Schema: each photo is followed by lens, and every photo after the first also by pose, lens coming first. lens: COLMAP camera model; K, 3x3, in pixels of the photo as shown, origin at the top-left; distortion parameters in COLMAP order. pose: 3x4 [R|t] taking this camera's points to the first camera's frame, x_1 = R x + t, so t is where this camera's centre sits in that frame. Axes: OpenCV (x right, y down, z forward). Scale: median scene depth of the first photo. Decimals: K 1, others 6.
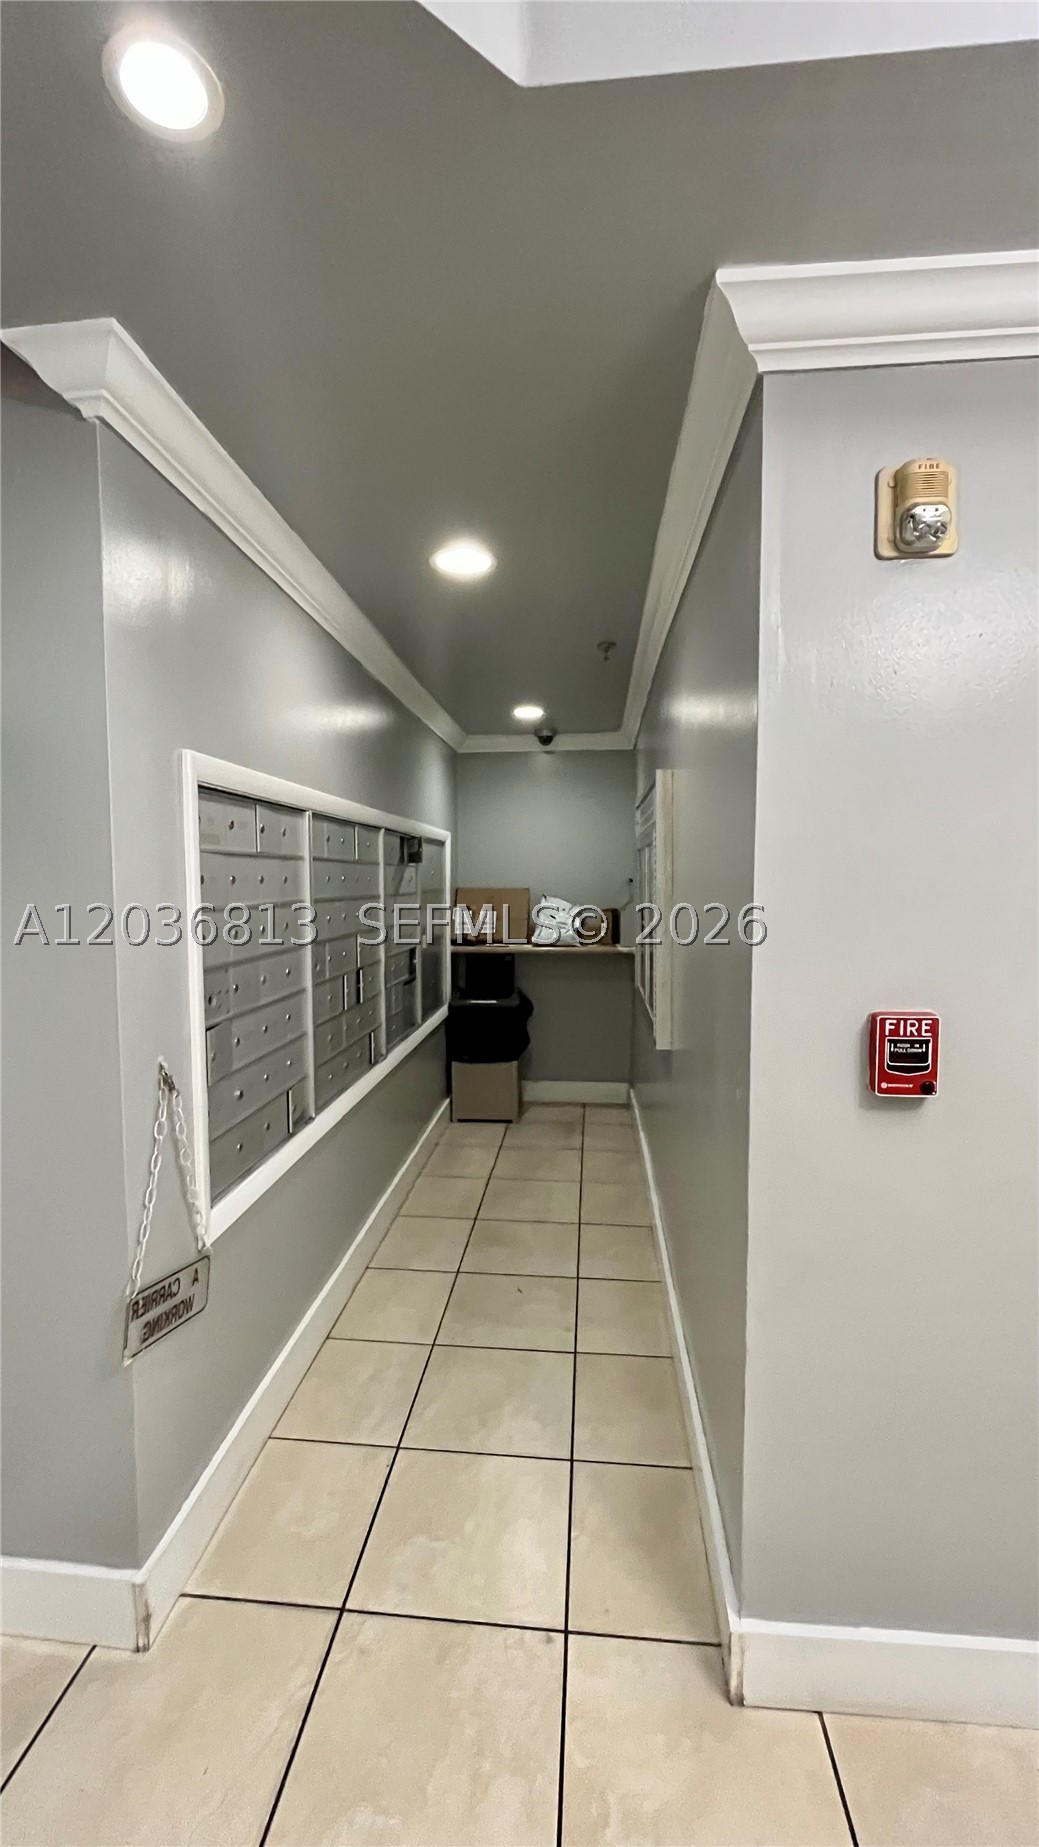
lens RADIAL K [[745.7, 0, 515.9], [0, 745.7, 916.0], [0, 0, 1]] dist [-0.000291, -0.000193]
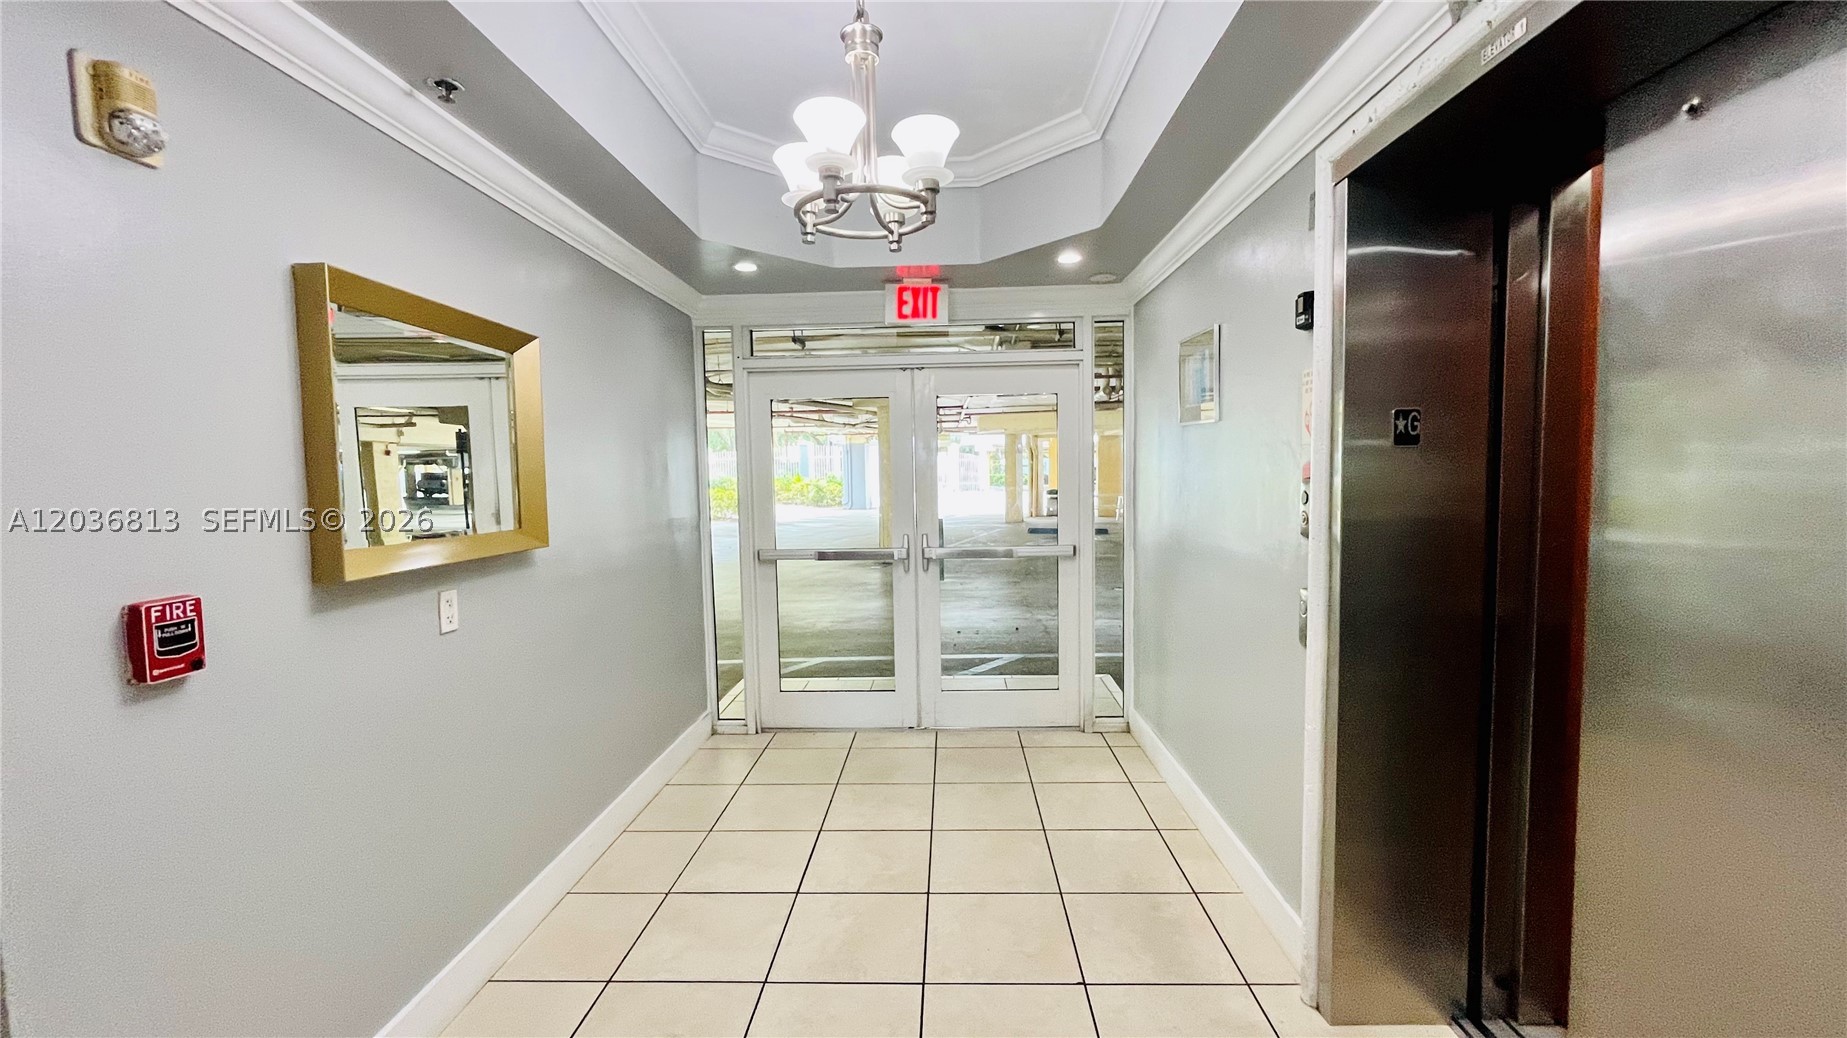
lens RADIAL K [[745.7, 0, 923.4], [0, 745.7, 521.8], [0, 0, 1]] dist [-0.000291, -0.000193]
pose [[-0.069632, -0.057862, 0.995893, -0.583045], [0.073281, 0.995322, 0.062952, 0.035798], [-0.994877, 0.077364, -0.065066, 0.010045]]
